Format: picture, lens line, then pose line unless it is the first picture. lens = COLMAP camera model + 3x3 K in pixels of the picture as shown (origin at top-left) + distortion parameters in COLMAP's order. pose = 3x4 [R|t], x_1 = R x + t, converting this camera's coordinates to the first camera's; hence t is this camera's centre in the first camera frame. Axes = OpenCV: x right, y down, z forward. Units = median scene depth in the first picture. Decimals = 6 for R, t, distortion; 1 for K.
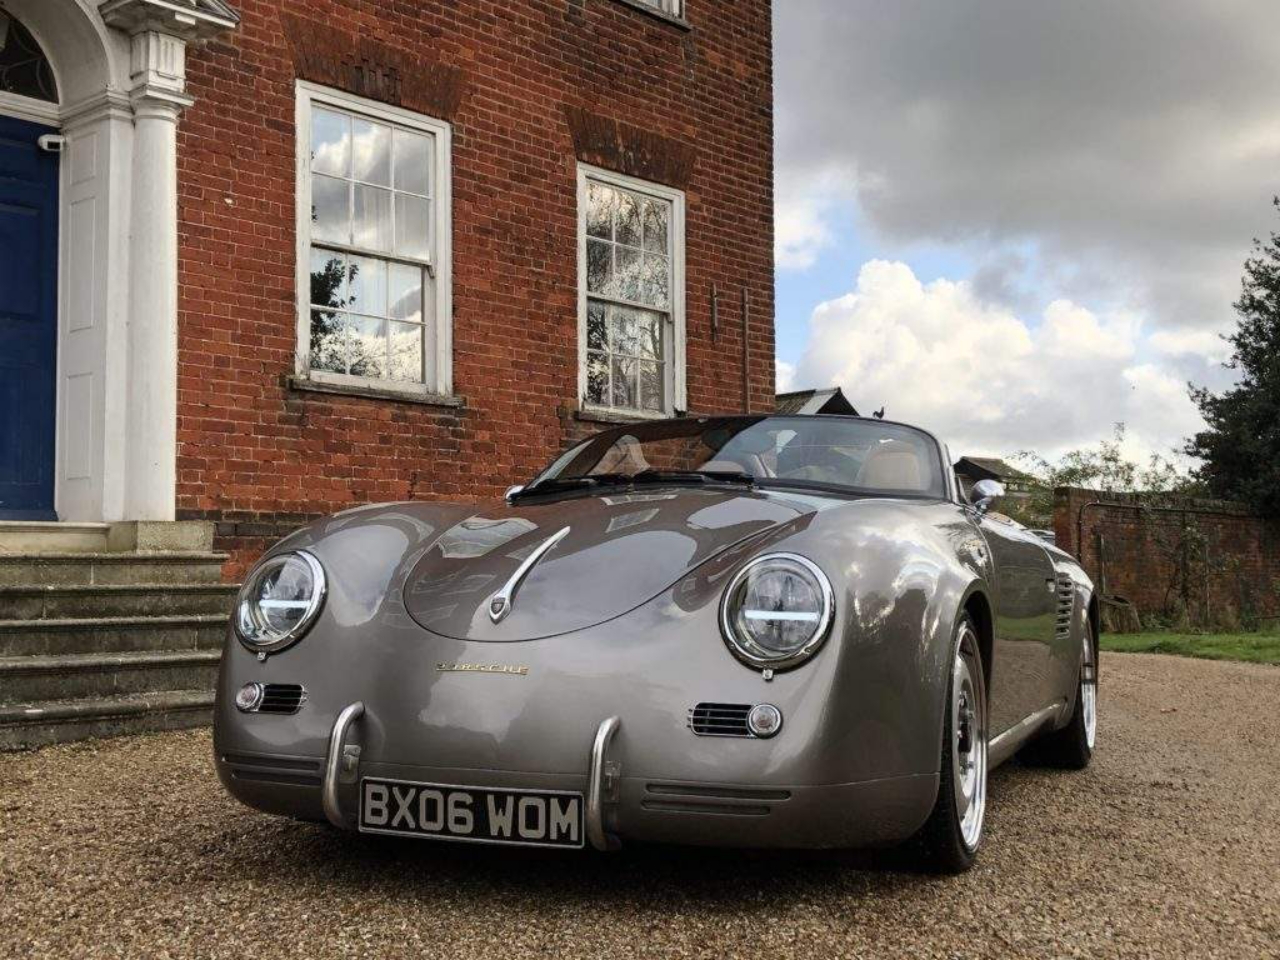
lens RADIAL K [[1546.3, 0, 644.1], [0, 1546.3, 469.4], [0, 0, 1]] dist [0.022557, 0.000000]
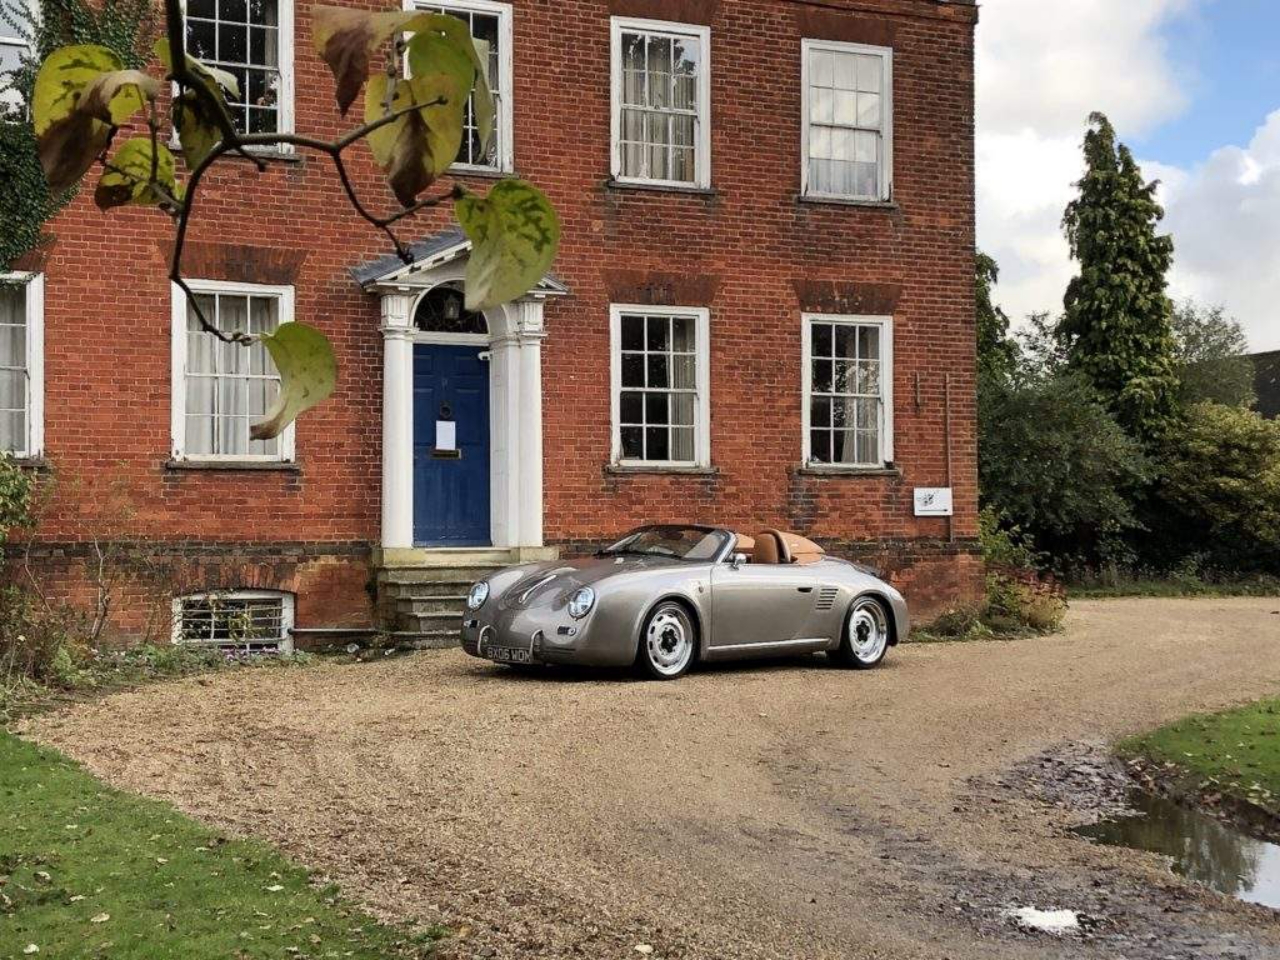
lens RADIAL K [[2006.1, 0, 639.2], [0, 2006.1, 455.3], [0, 0, 1]] dist [0.065938, 0.000000]
pose [[0.918656, -0.010407, -0.394922, 0.779610], [0.024765, 0.999204, 0.031275, -0.150759], [0.394282, -0.038511, 0.918182, -1.235250]]
